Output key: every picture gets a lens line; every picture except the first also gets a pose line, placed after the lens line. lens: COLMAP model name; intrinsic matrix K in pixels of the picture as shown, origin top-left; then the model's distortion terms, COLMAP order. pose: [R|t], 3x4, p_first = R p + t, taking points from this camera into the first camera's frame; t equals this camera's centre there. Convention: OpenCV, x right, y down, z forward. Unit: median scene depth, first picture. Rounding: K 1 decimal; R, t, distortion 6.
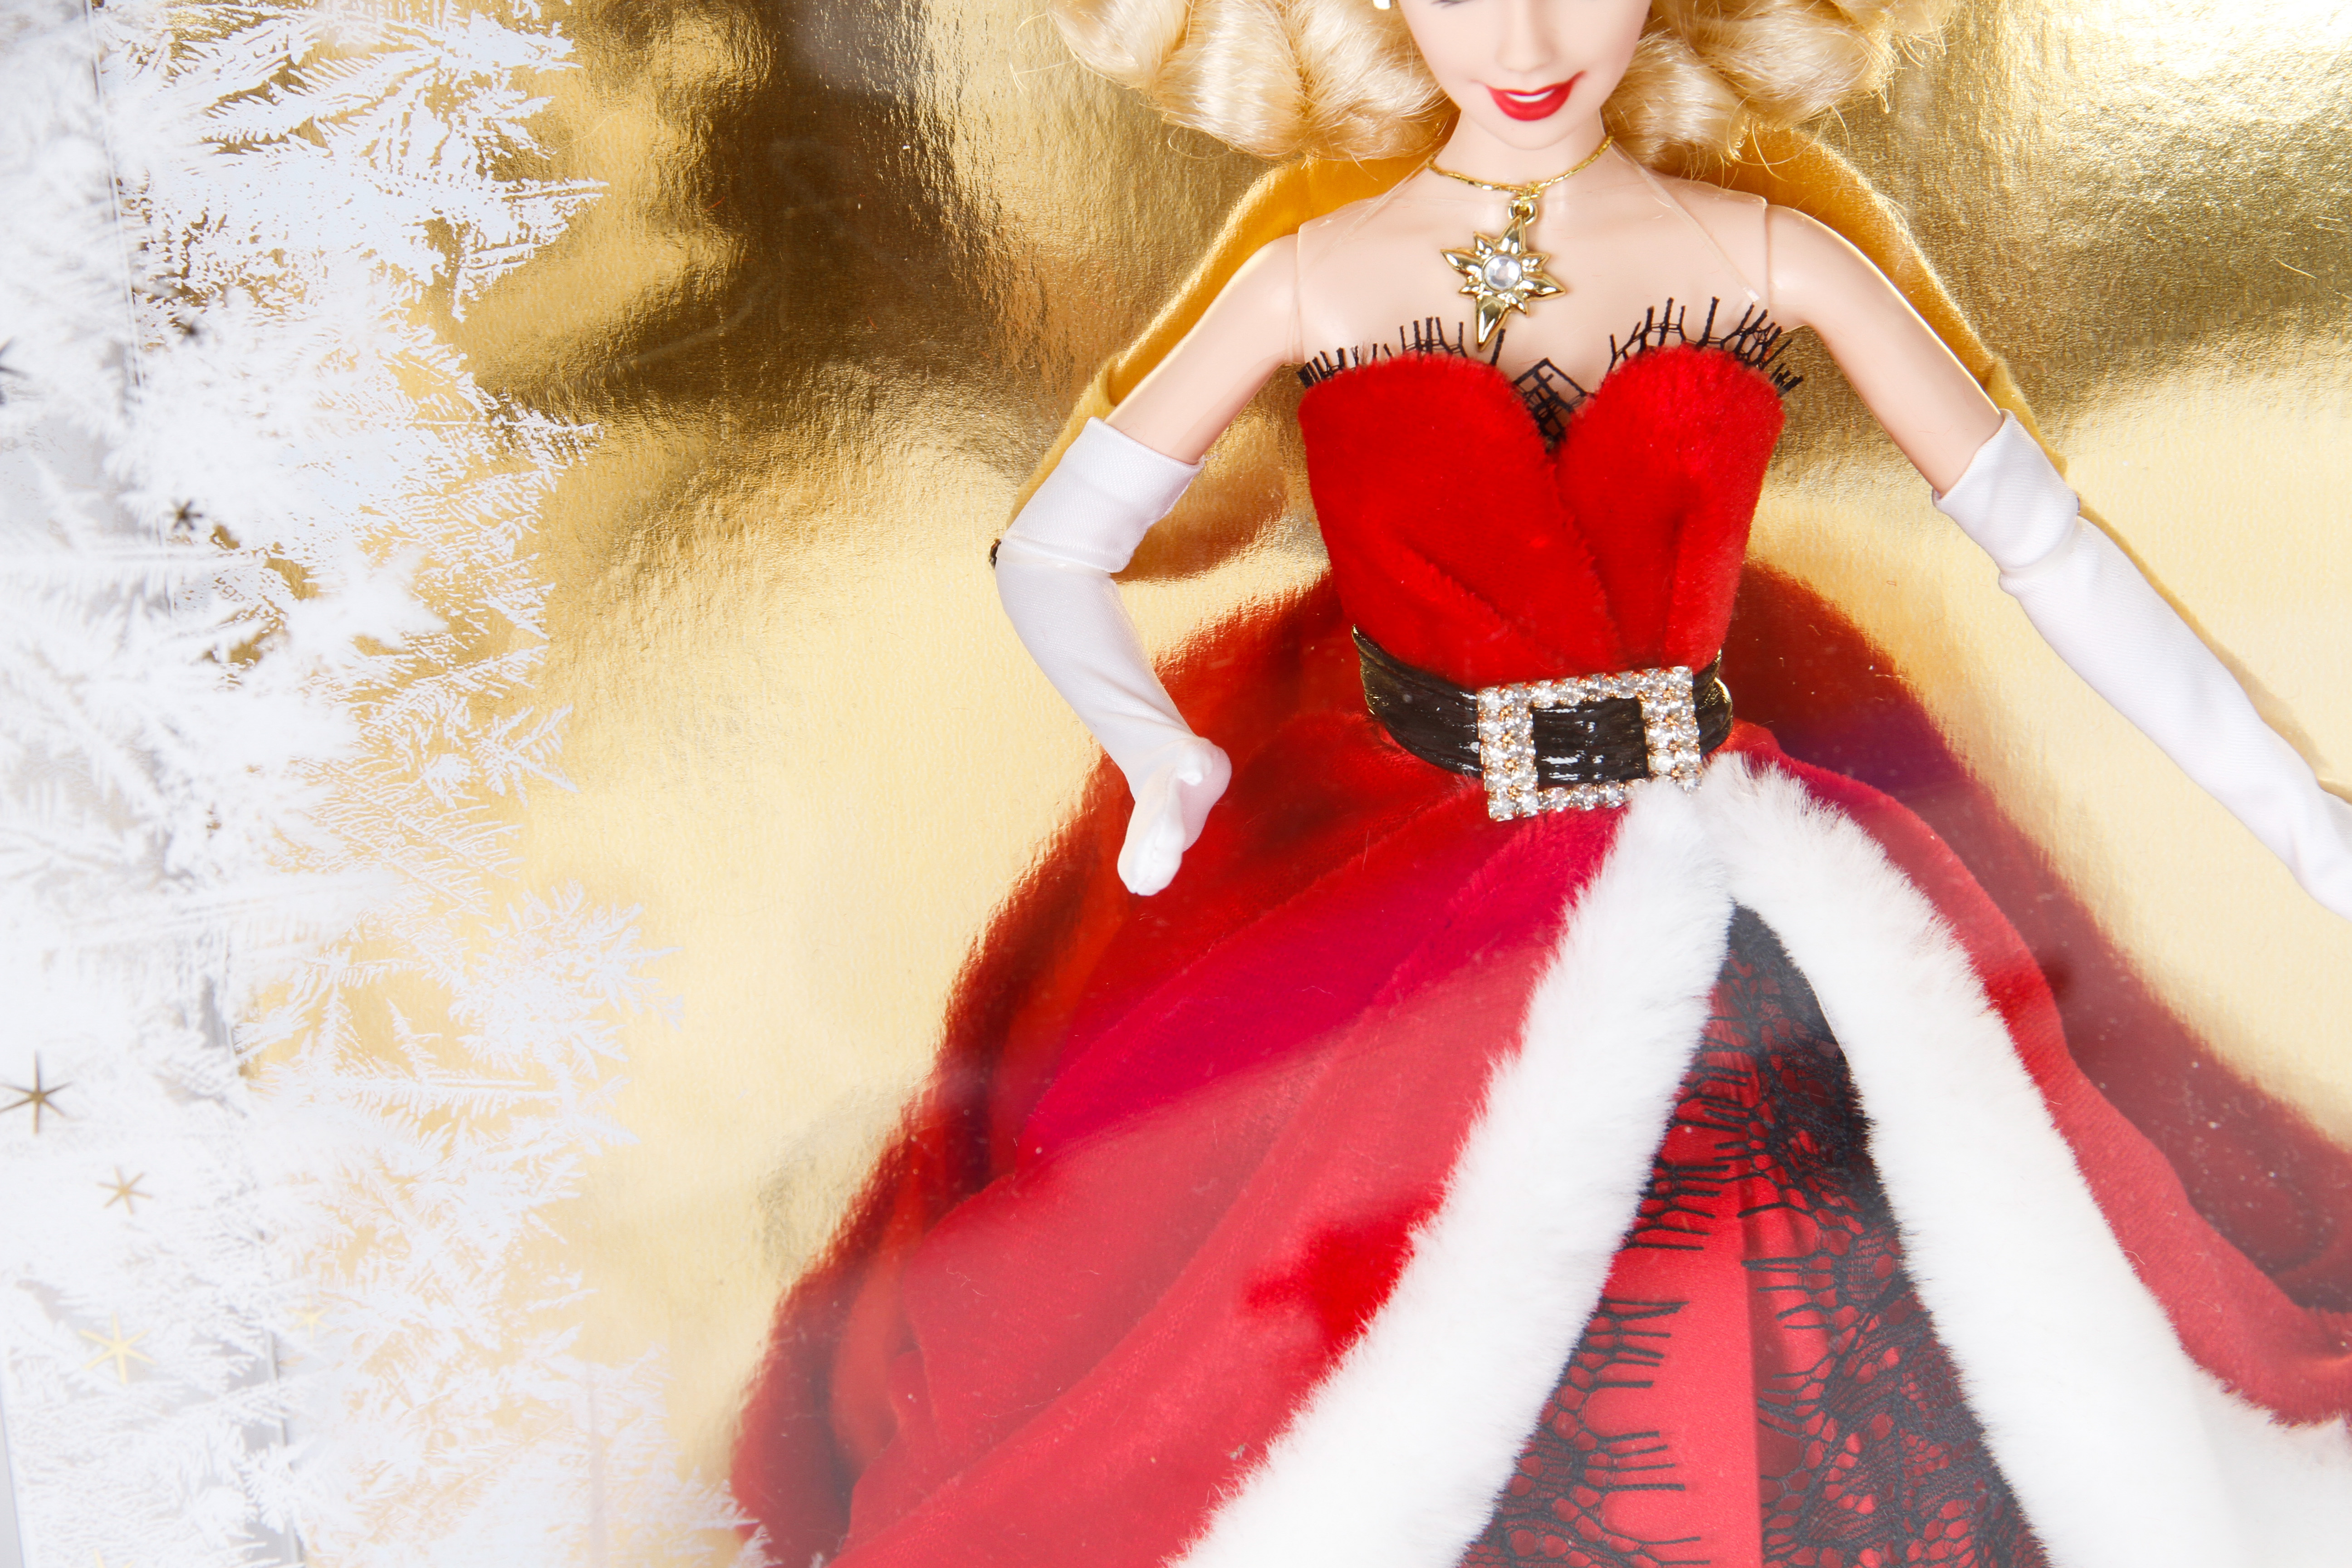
lens RADIAL K [[7022.6, 0, 1216.4], [0, 7022.6, 868.9], [0, 0, 1]] dist [0.343168, -0.017847]
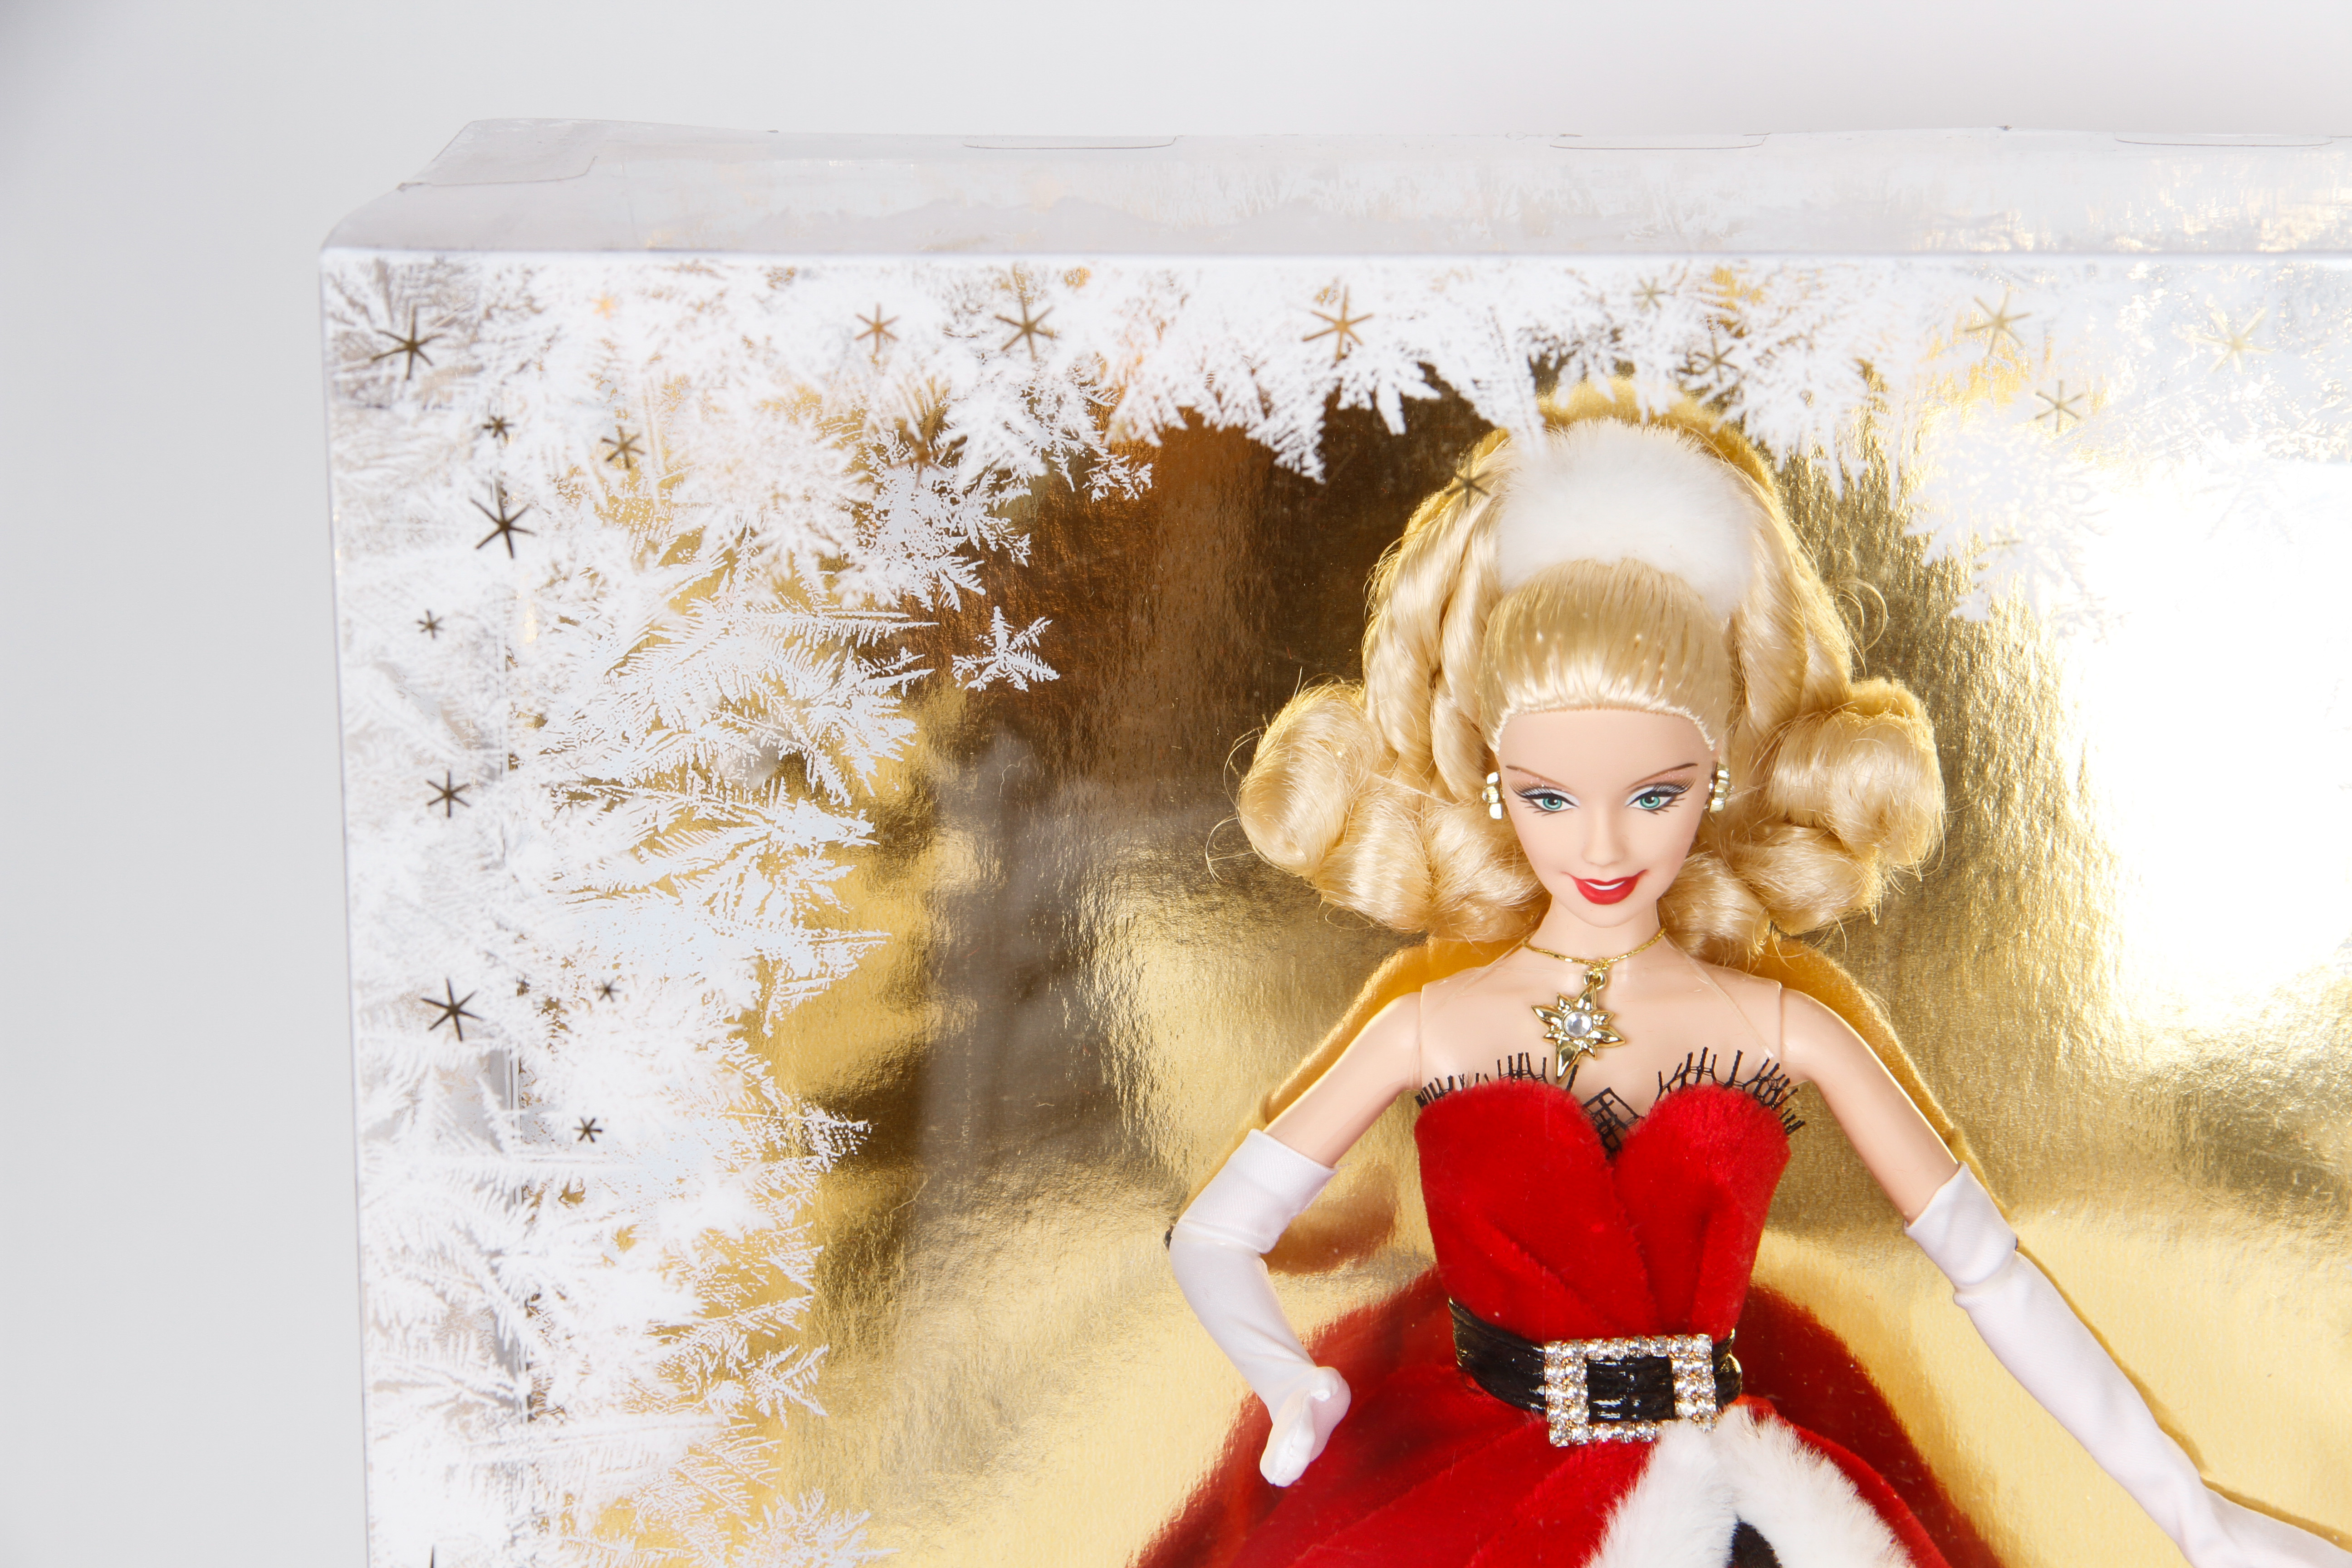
lens RADIAL K [[7267.8, 0, 1176.0], [0, 7267.8, 784.0], [0, 0, 1]] dist [0.457052, 0.432947]
pose [[0.998548, 0.053152, -0.008814, -0.024168], [-0.053876, 0.983922, -0.170276, 0.105107], [-0.000378, 0.170504, 0.985357, -0.338332]]
